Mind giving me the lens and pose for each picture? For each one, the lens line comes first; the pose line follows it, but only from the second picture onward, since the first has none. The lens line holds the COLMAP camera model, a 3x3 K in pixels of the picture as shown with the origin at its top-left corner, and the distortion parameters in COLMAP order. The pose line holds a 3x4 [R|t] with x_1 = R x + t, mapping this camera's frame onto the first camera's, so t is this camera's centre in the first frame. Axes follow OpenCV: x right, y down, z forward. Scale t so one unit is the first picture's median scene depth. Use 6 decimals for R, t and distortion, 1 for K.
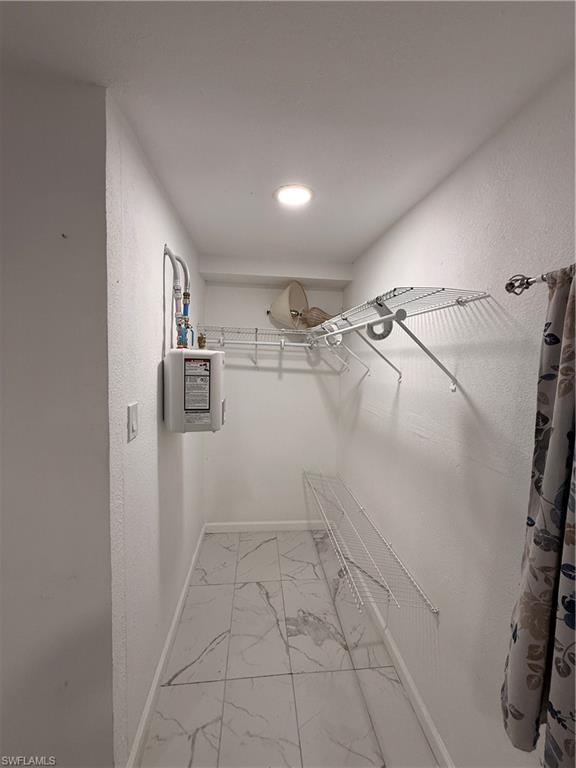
lens RADIAL K [[305.6, 0, 288.0], [0, 305.6, 384.0], [0, 0, 1]] dist [0.001465, 0.000235]
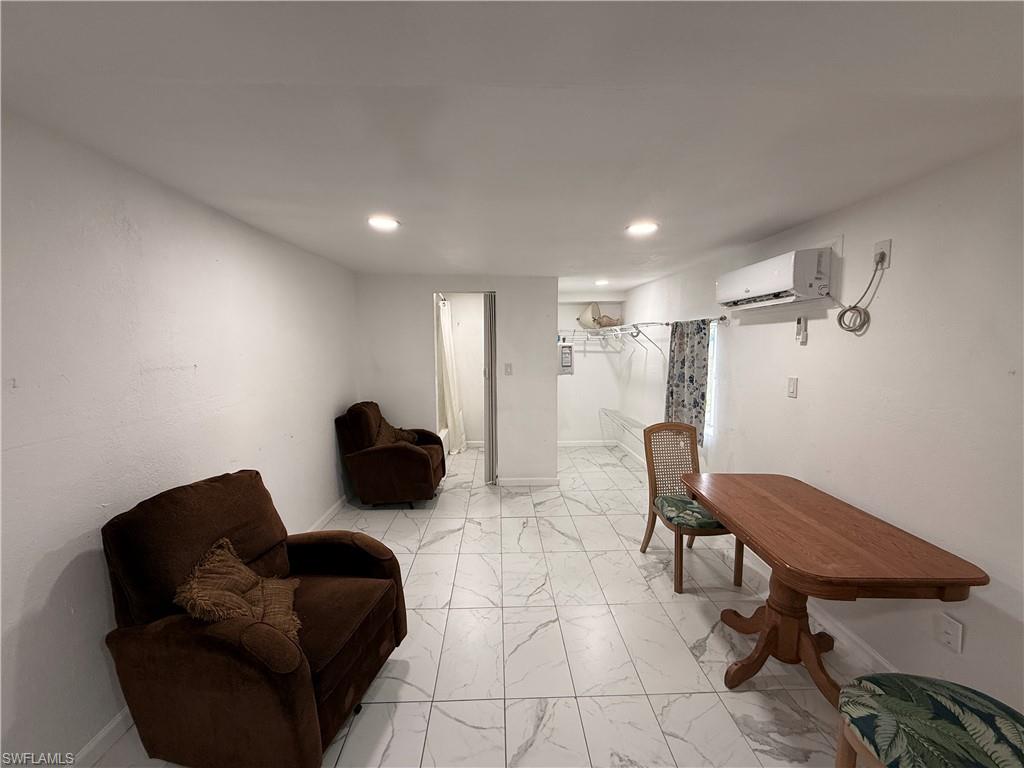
lens RADIAL K [[407.4, 0, 514.6], [0, 407.4, 386.1], [0, 0, 1]] dist [0.001465, 0.000235]
pose [[0.997125, -0.028803, -0.070088, -0.285362], [0.030091, 0.999396, 0.017391, 0.103965], [0.069545, -0.019450, 0.997389, -1.432457]]
